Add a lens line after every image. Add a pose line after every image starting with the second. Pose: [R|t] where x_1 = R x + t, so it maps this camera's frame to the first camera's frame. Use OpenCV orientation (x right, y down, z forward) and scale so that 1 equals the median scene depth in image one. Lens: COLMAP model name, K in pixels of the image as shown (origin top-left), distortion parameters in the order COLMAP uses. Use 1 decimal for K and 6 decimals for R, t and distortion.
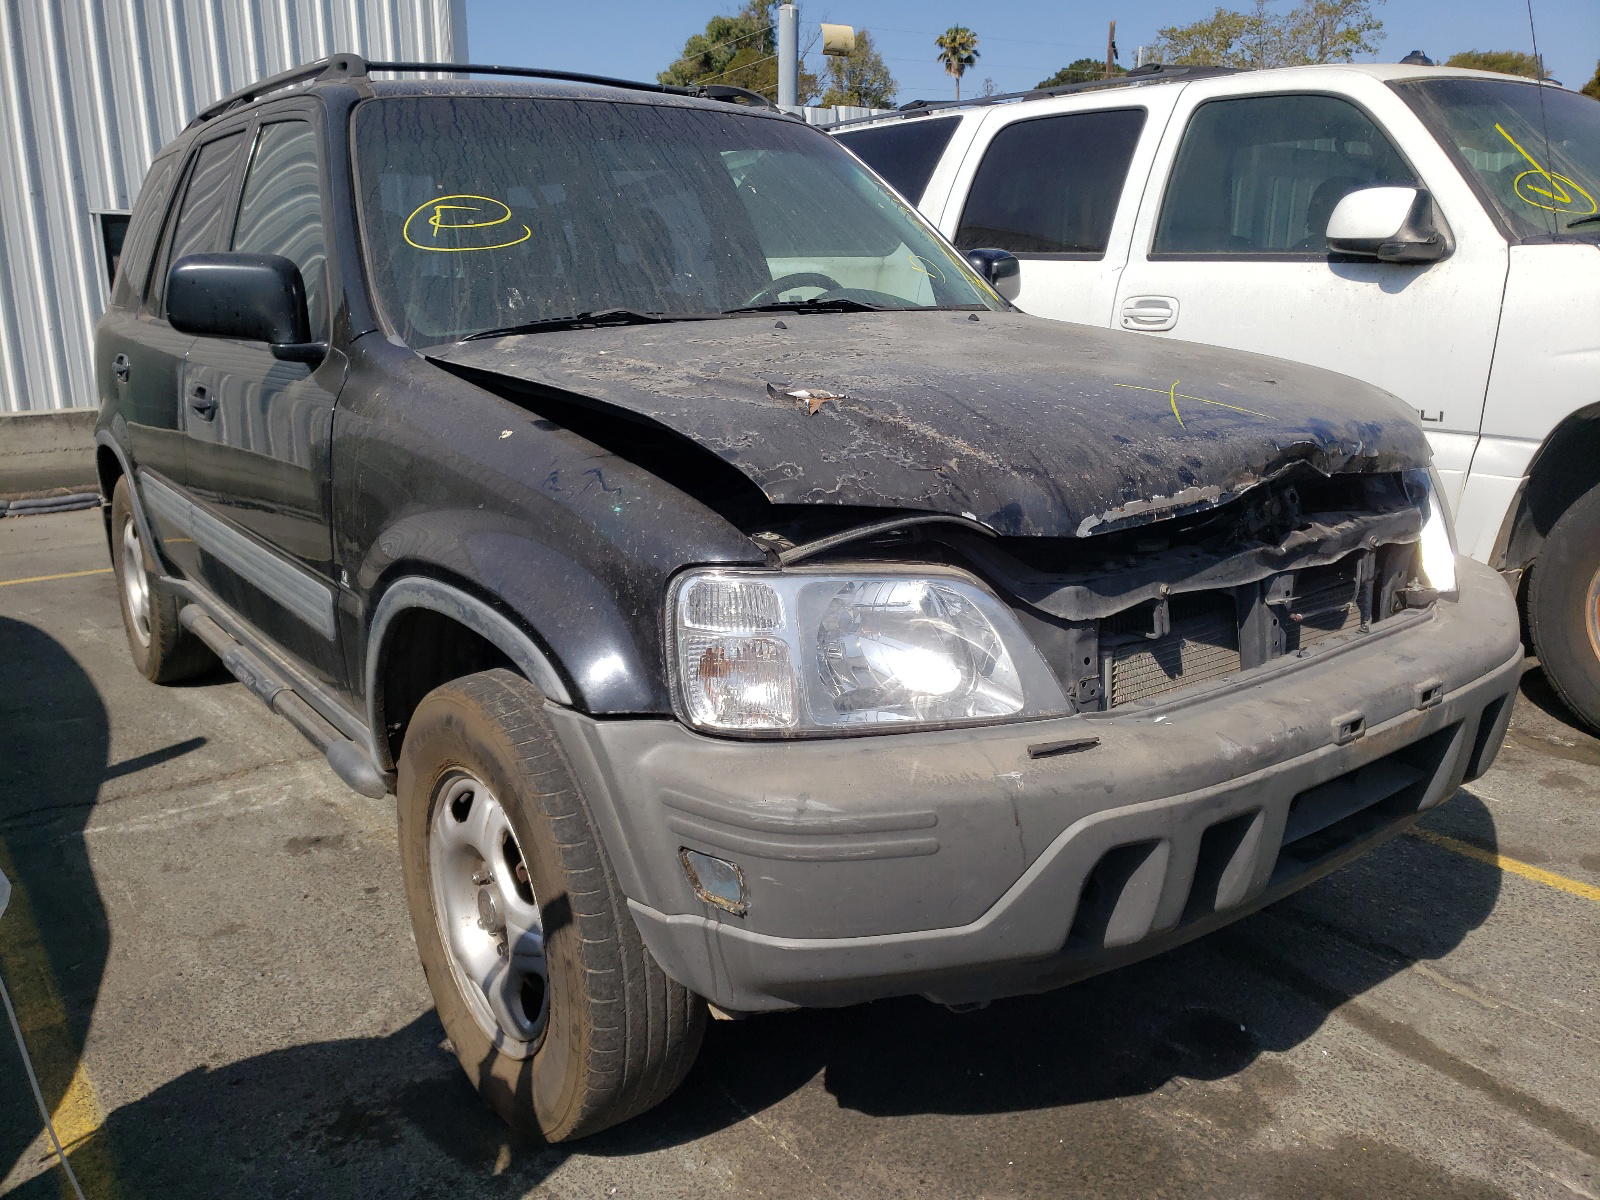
lens RADIAL K [[1245.2, 0, 803.1], [0, 1245.2, 597.2], [0, 0, 1]] dist [0.028130, -0.012634]
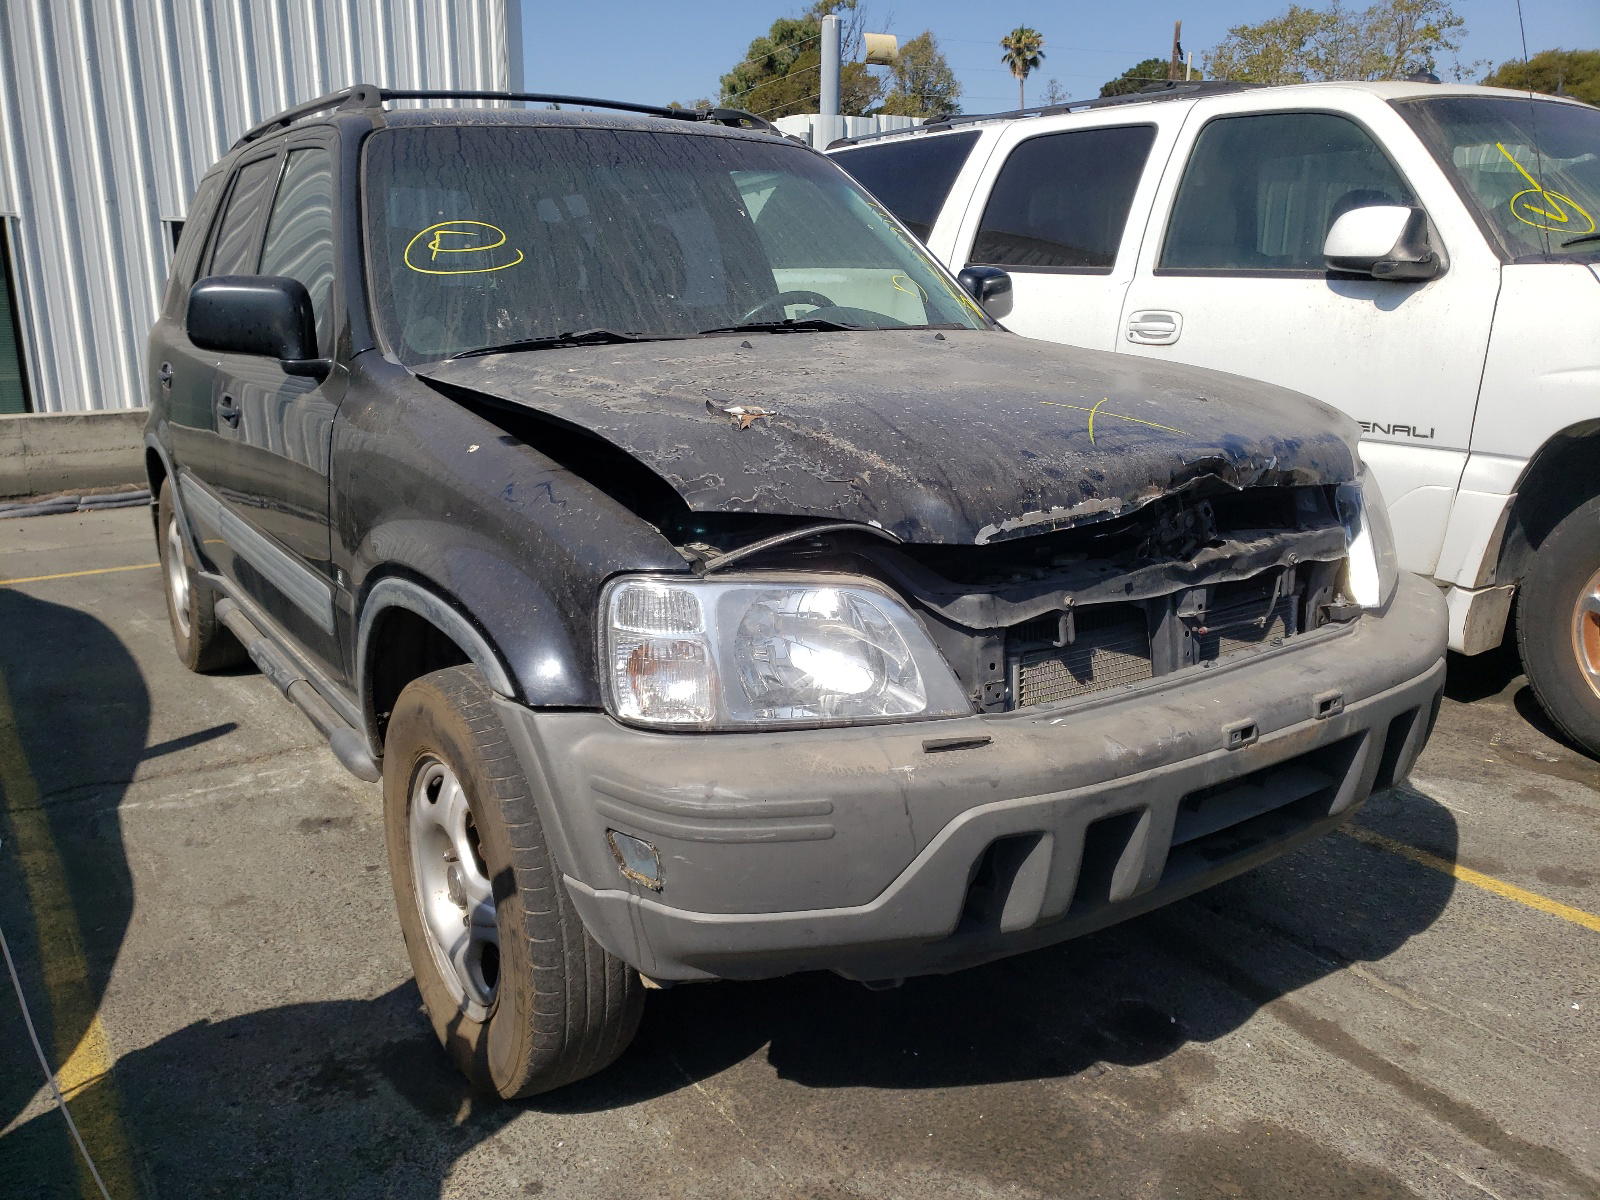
lens RADIAL K [[1245.2, 0, 793.6], [0, 1245.2, 604.3], [0, 0, 1]] dist [0.028130, -0.012634]
pose [[0.998460, 0.016906, -0.052836, 0.085086], [-0.016695, 0.999851, 0.004429, -0.003303], [0.052903, -0.003540, 0.998593, -0.063342]]
